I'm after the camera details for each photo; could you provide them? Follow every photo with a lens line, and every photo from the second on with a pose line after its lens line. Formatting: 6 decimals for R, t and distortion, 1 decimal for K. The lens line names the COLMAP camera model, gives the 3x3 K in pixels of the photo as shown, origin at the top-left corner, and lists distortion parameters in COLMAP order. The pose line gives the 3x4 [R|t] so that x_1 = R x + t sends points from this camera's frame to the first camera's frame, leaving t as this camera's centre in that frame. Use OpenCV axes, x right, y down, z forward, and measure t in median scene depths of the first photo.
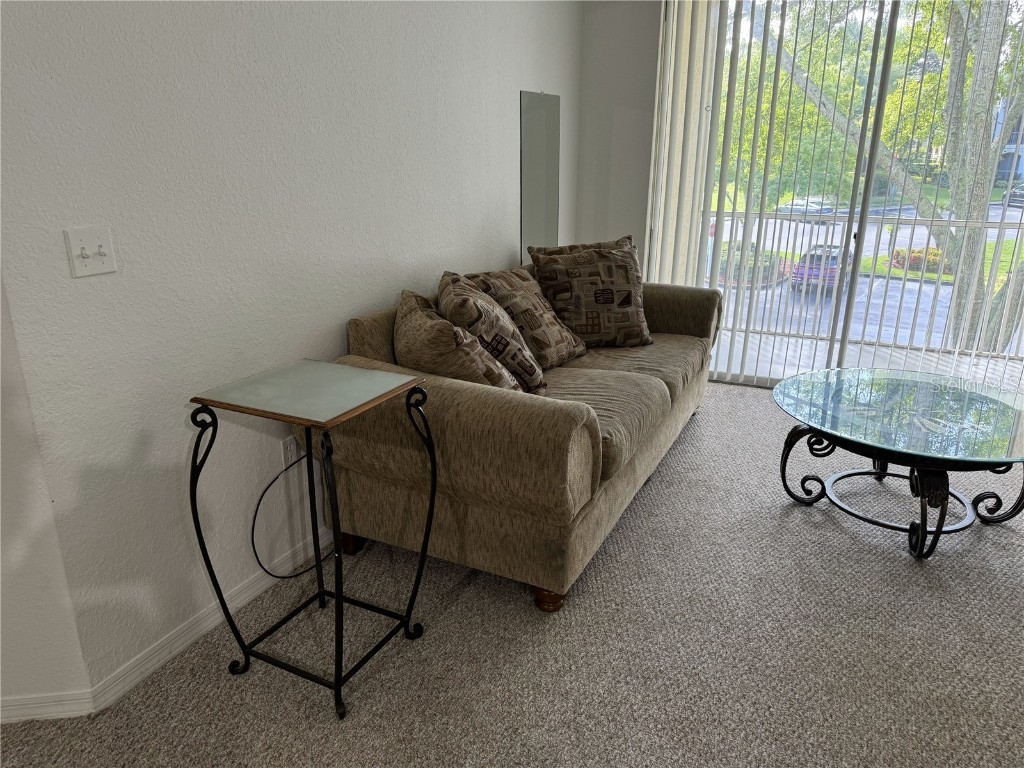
lens RADIAL K [[717.9, 0, 510.0], [0, 717.9, 390.8], [0, 0, 1]] dist [0.067218, -0.060375]
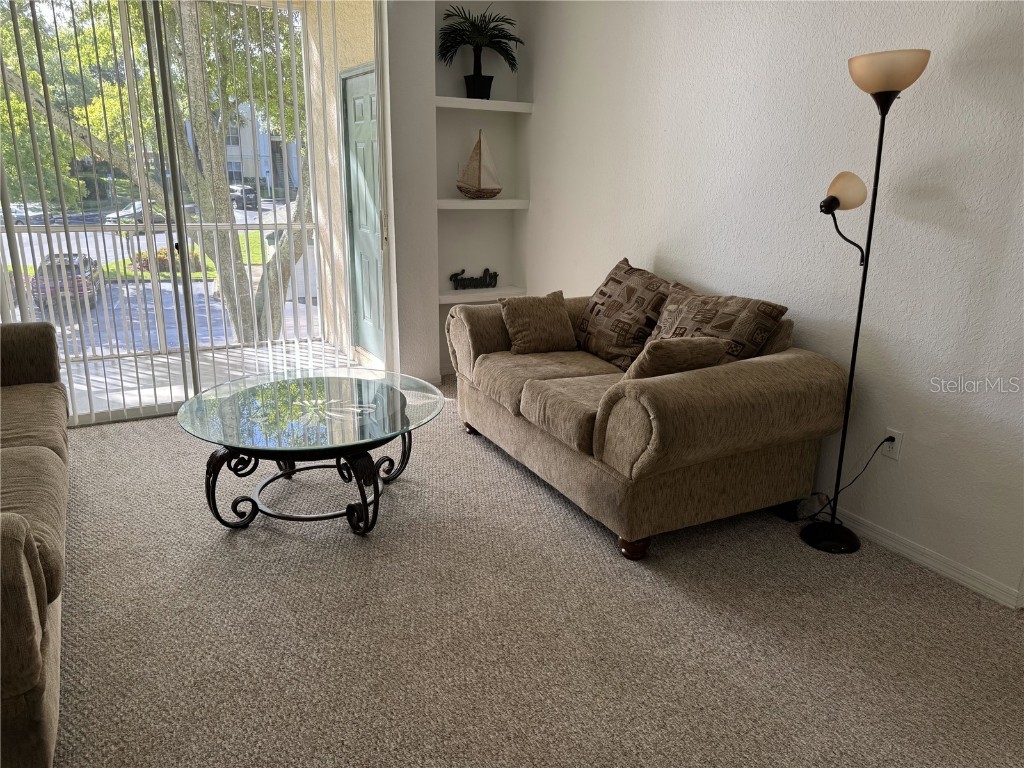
lens RADIAL K [[731.5, 0, 512.0], [0, 731.5, 384.0], [0, 0, 1]] dist [-0.002846, 0.003072]
pose [[0.580324, -0.227480, 0.781970, -0.100797], [0.240441, 0.965252, 0.102359, -0.040840], [-0.778082, 0.128617, 0.614854, 0.112549]]
